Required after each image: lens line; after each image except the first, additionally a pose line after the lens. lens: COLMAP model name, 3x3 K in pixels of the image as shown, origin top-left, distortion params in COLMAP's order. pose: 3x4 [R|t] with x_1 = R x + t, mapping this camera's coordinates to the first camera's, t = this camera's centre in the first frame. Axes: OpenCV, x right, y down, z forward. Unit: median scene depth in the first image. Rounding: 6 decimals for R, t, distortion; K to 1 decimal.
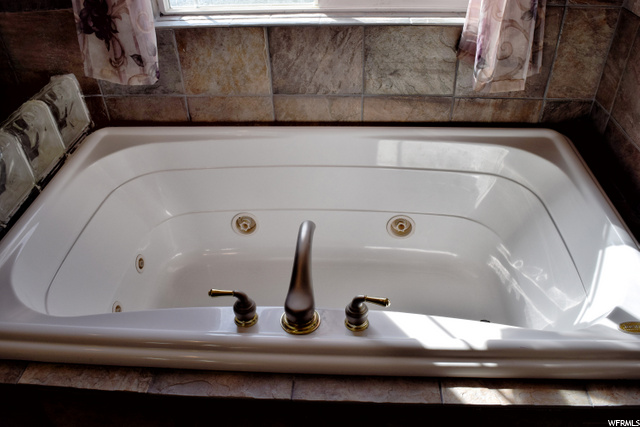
lens RADIAL K [[499.7, 0, 320.0], [0, 499.7, 213.5], [0, 0, 1]] dist [-0.089662, 0.001675]
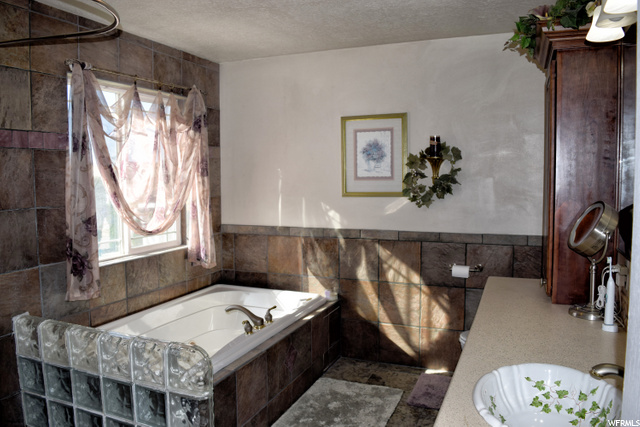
lens RADIAL K [[499.7, 0, 320.0], [0, 499.7, 213.5], [0, 0, 1]] dist [-0.089662, 0.001675]
pose [[0.326347, -0.049835, 0.943935, -1.603546], [0.565043, 0.810837, -0.152544, 0.195375], [-0.757776, 0.583146, 0.292774, -0.277609]]
